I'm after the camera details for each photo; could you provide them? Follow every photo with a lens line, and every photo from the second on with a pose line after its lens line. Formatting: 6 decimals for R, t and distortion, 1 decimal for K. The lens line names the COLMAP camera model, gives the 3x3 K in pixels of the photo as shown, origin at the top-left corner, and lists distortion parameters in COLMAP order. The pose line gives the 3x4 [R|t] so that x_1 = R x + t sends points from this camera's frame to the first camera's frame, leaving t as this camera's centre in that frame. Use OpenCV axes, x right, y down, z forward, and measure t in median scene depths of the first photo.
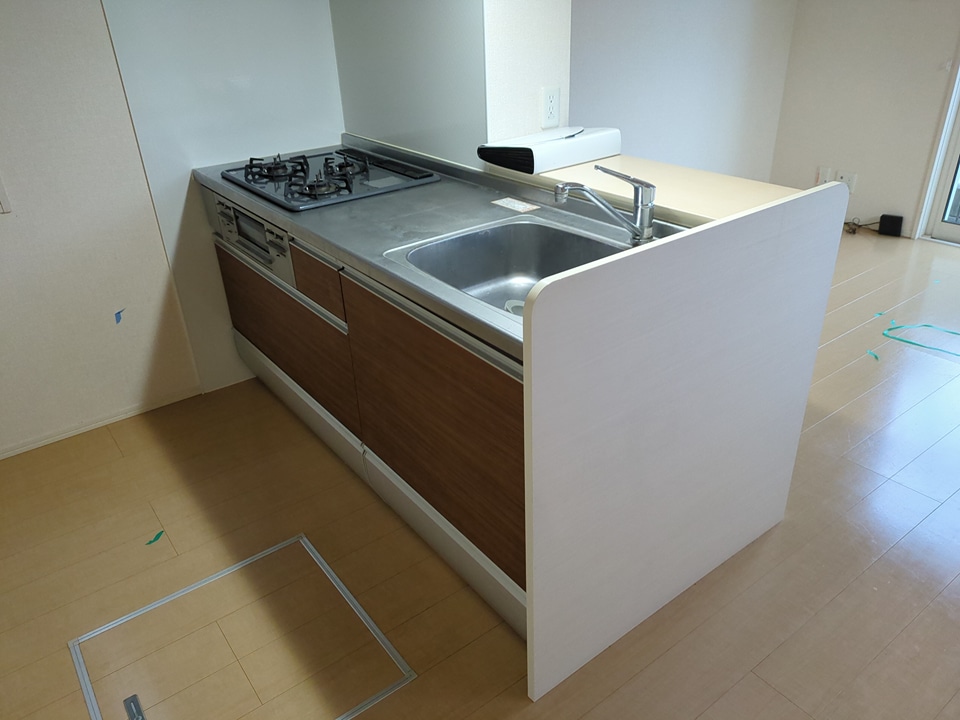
lens RADIAL K [[728.1, 0, 479.3], [0, 728.1, 363.9], [0, 0, 1]] dist [0.058842, -0.048243]
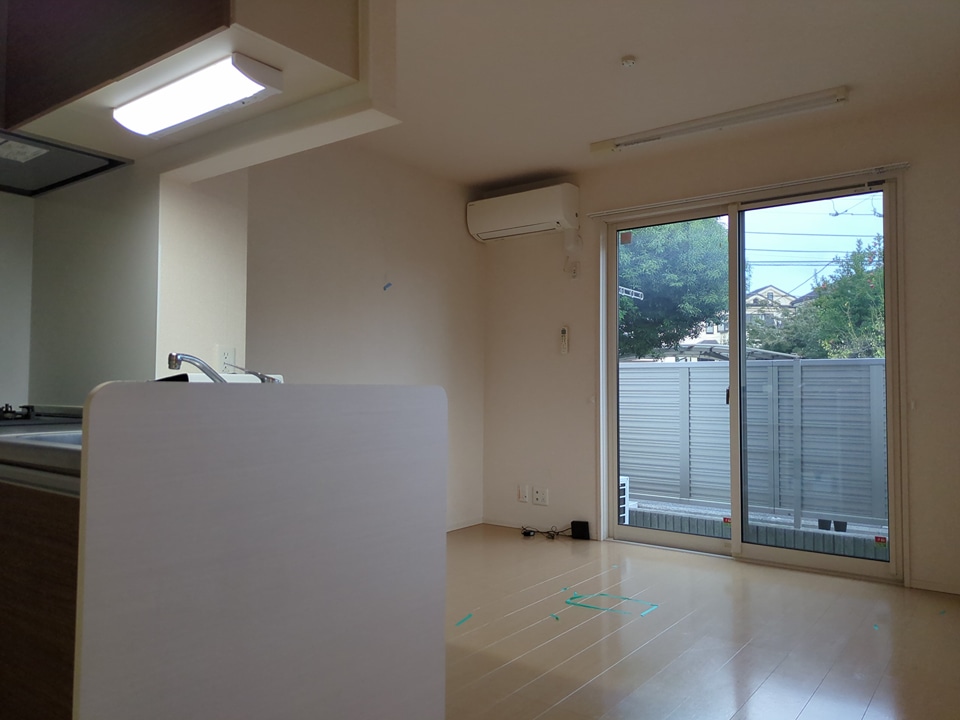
lens RADIAL K [[728.1, 0, 479.3], [0, 728.1, 363.9], [0, 0, 1]] dist [0.058842, -0.048243]
pose [[0.959797, 0.055765, 0.275099, 0.092255], [0.090525, 0.866205, -0.491421, 0.127224], [-0.265696, 0.496568, 0.826333, -0.000361]]
